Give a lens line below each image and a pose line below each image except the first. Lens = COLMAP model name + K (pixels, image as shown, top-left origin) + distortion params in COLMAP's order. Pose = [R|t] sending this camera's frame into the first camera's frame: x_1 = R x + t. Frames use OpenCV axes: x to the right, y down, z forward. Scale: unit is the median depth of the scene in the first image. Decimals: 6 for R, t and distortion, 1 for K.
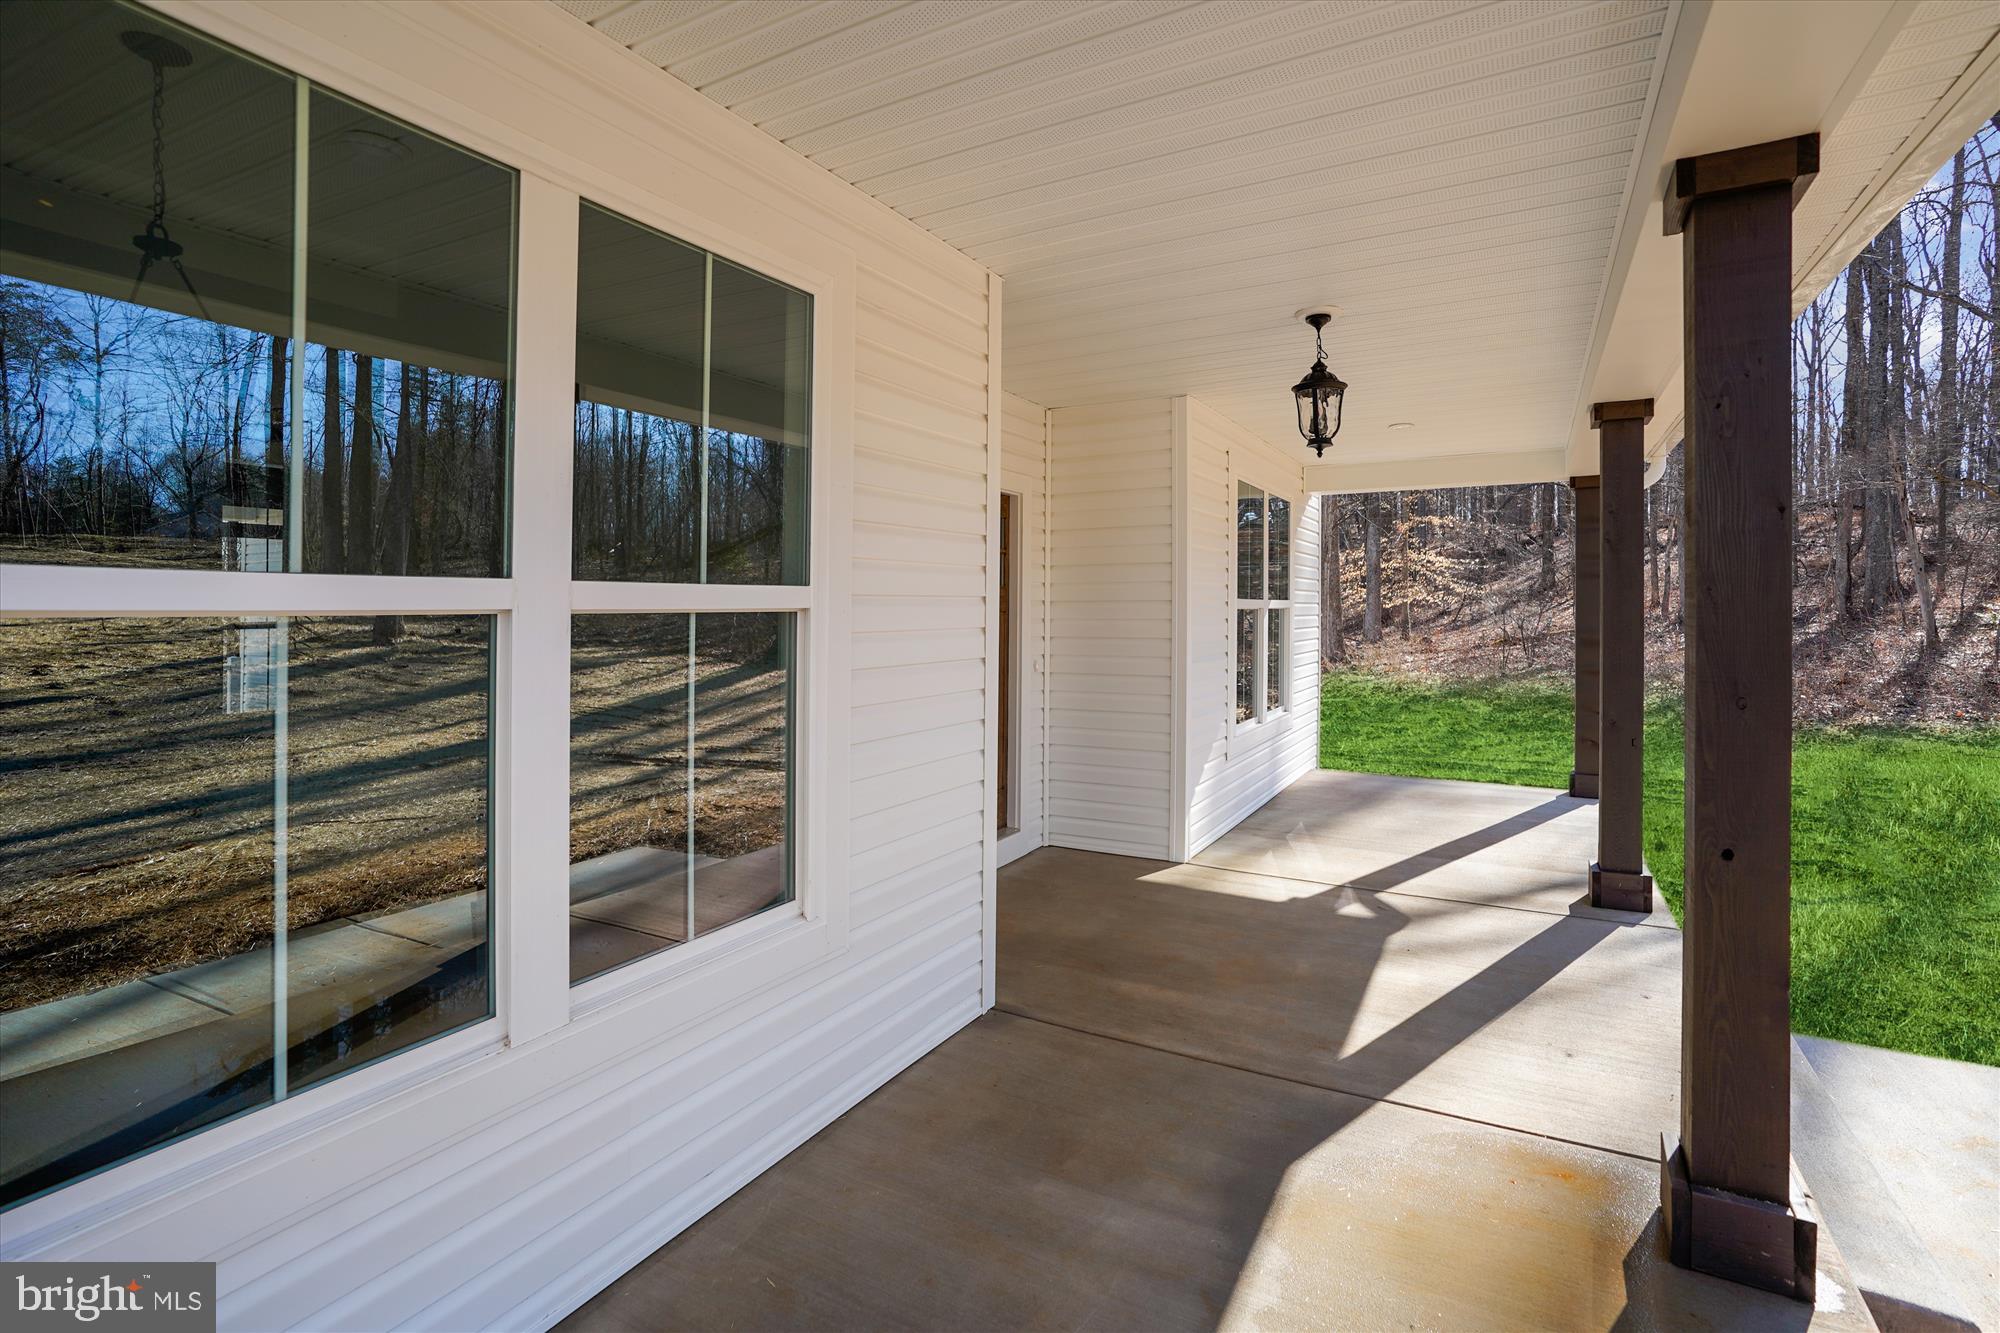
lens RADIAL K [[920.4, 0, 969.4], [0, 920.4, 609.3], [0, 0, 1]] dist [-0.038222, 0.016235]
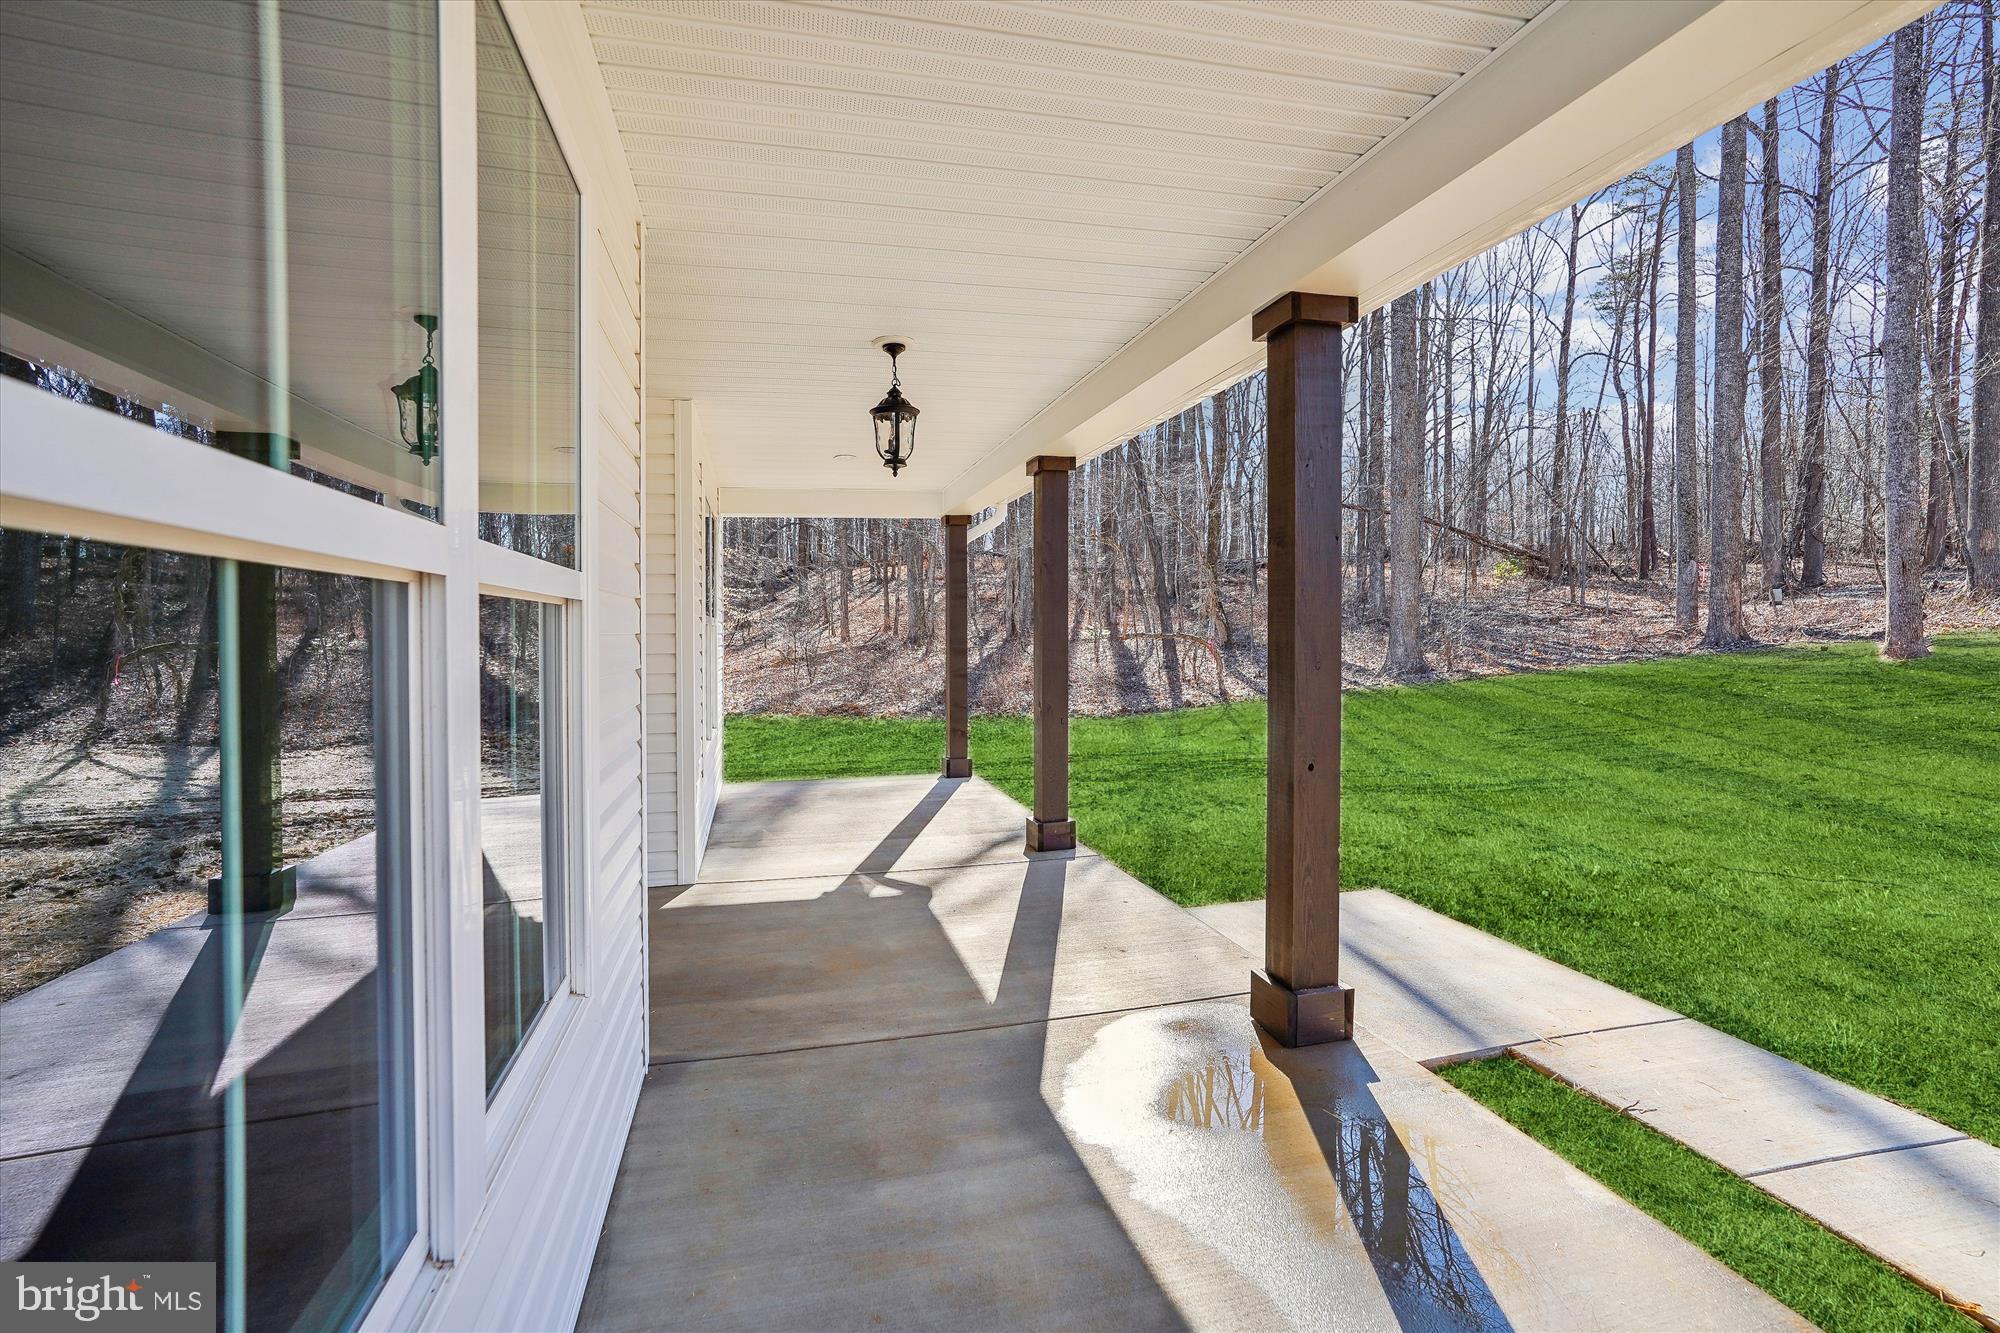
lens RADIAL K [[920.4, 0, 986.7], [0, 920.4, 655.0], [0, 0, 1]] dist [-0.038222, 0.016235]
pose [[0.728331, -0.025088, 0.684766, -0.329589], [0.009709, 0.999607, 0.026296, 0.021357], [-0.685157, -0.012504, 0.728288, 0.143564]]
